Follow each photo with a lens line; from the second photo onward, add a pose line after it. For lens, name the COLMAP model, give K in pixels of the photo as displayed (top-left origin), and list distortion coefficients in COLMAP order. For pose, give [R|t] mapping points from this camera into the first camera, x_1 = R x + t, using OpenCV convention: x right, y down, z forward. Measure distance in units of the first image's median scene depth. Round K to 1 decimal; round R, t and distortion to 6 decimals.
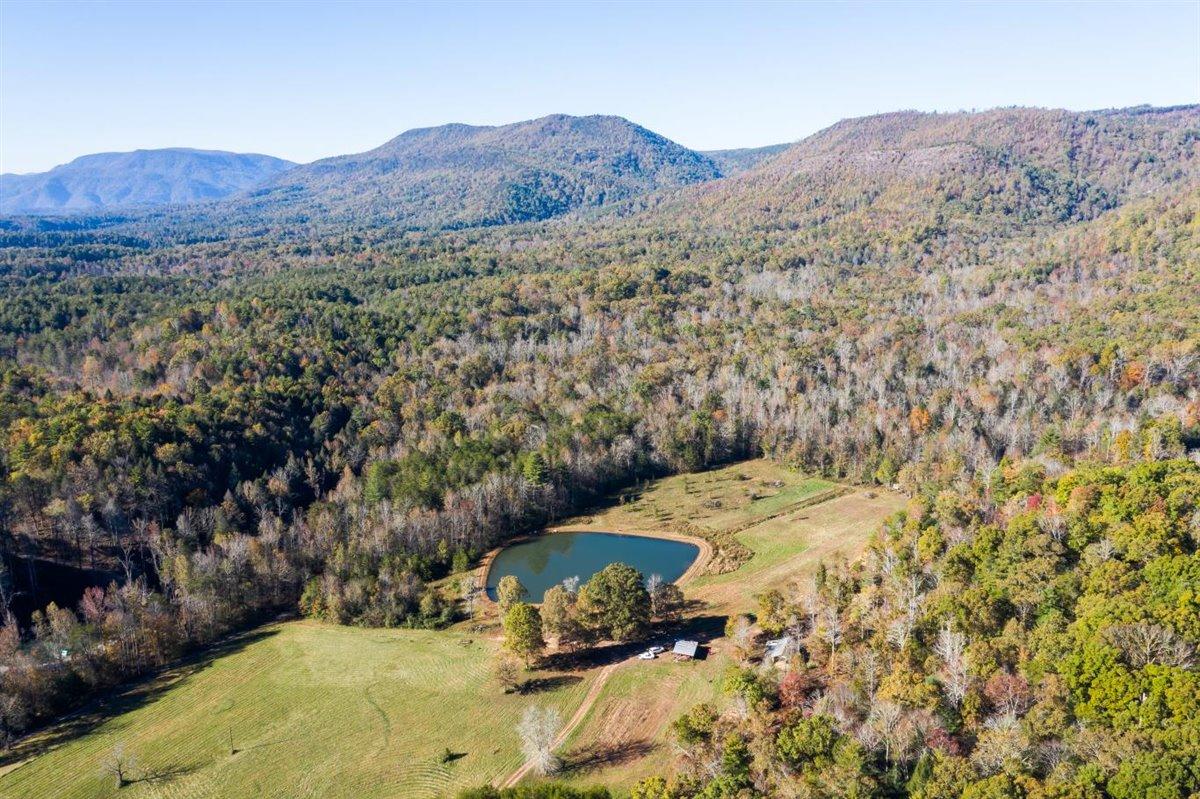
lens RADIAL K [[954.6, 0, 596.6], [0, 954.6, 402.9], [0, 0, 1]] dist [-0.003228, 0.001761]
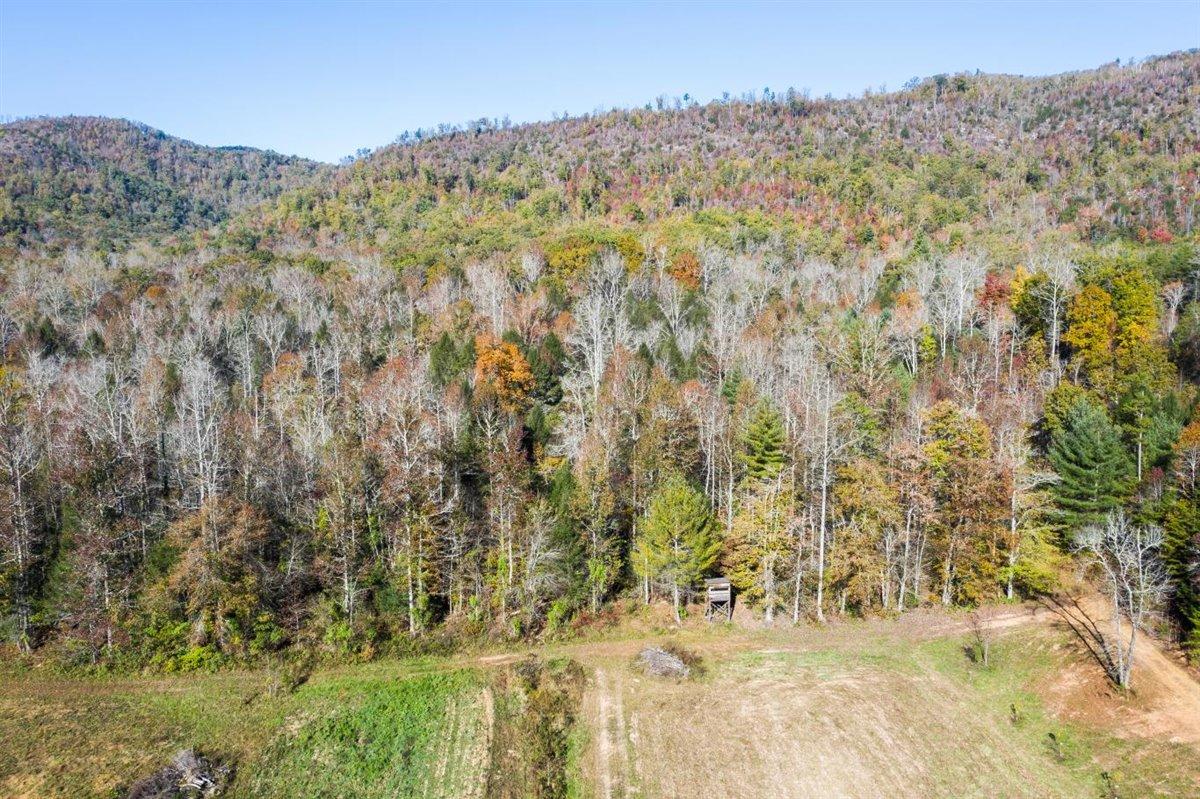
lens RADIAL K [[954.6, 0, 587.9], [0, 954.6, 393.7], [0, 0, 1]] dist [-0.003228, 0.001761]
pose [[0.582366, -0.095507, 0.807297, 0.075616], [0.177332, 0.984084, -0.011502, 0.025236], [-0.793349, 0.149858, 0.590034, 0.602774]]
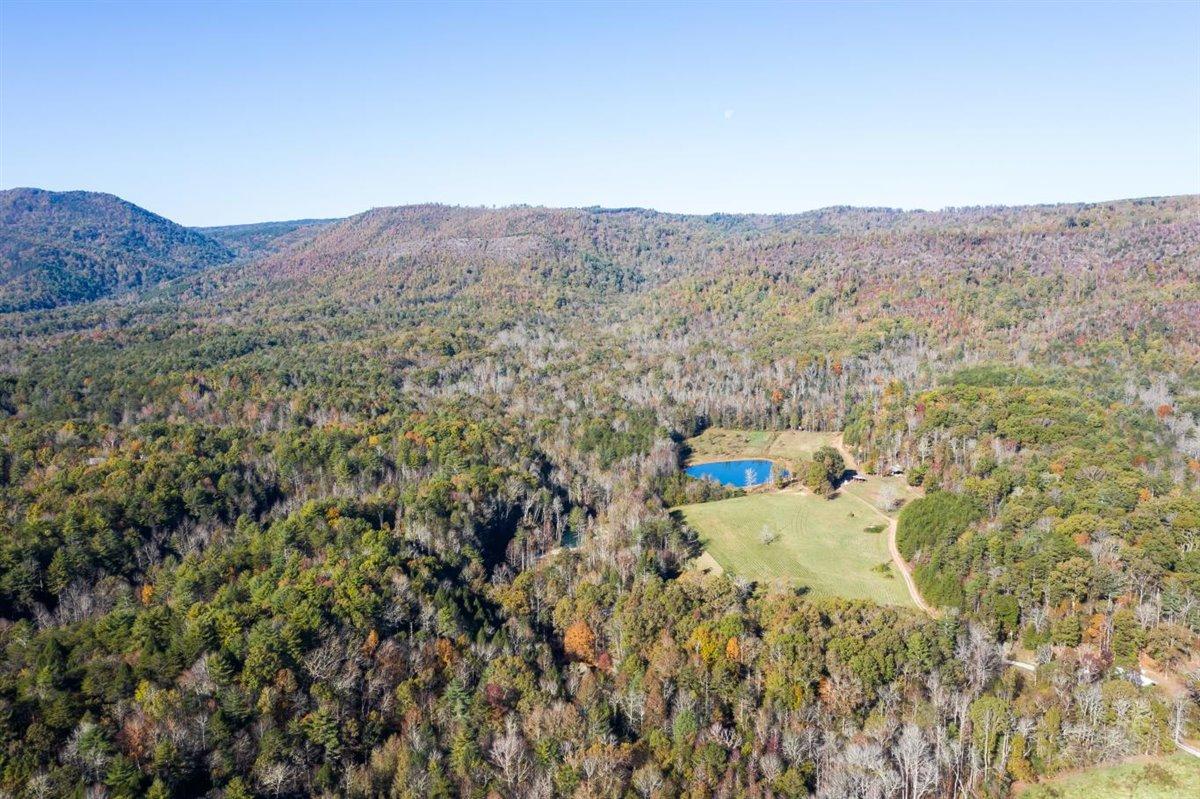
lens RADIAL K [[954.6, 0, 595.3], [0, 954.6, 399.6], [0, 0, 1]] dist [-0.003228, 0.001761]
pose [[0.815559, -0.079802, 0.573145, -0.750457], [0.126359, 0.991103, -0.041806, 0.041571], [-0.564710, 0.106518, 0.818387, -0.221742]]
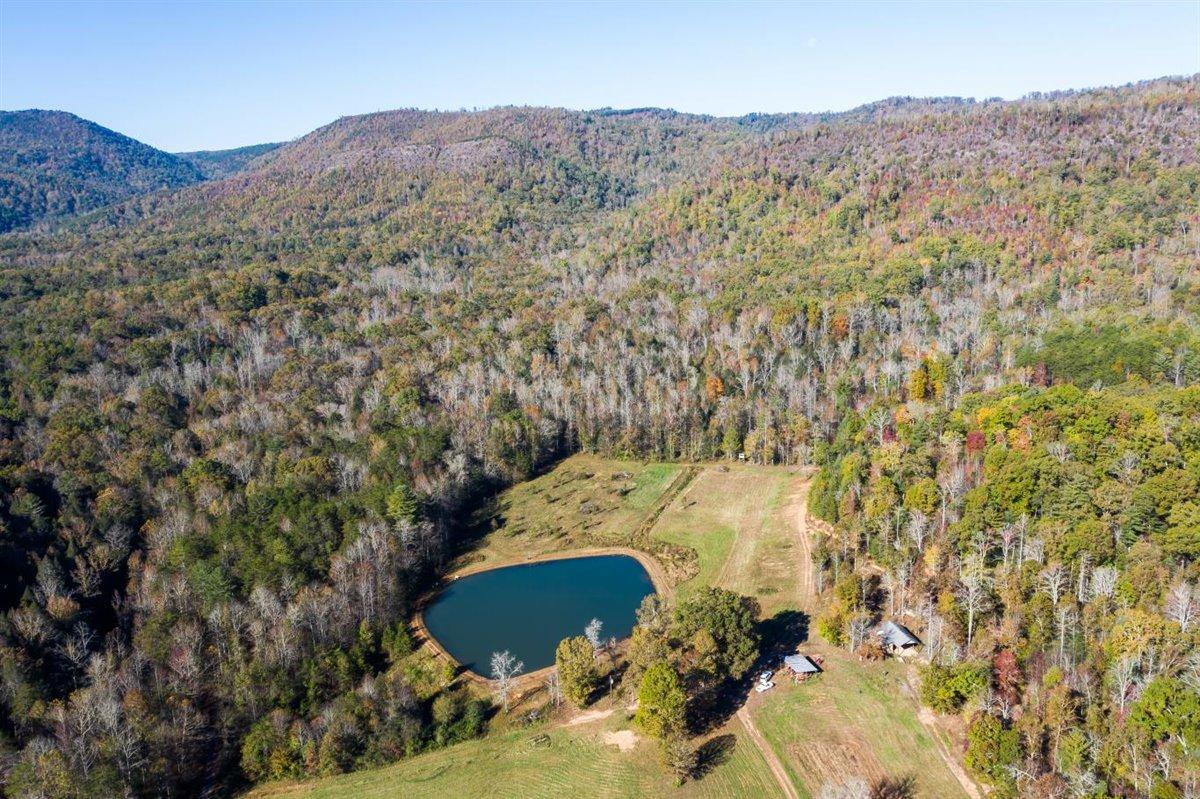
lens RADIAL K [[954.6, 0, 596.5], [0, 954.6, 399.8], [0, 0, 1]] dist [-0.003228, 0.001761]
pose [[0.850900, -0.134351, 0.507857, -0.210115], [0.138538, 0.989910, 0.029758, -0.013398], [-0.506731, 0.045036, 0.860927, 0.153737]]
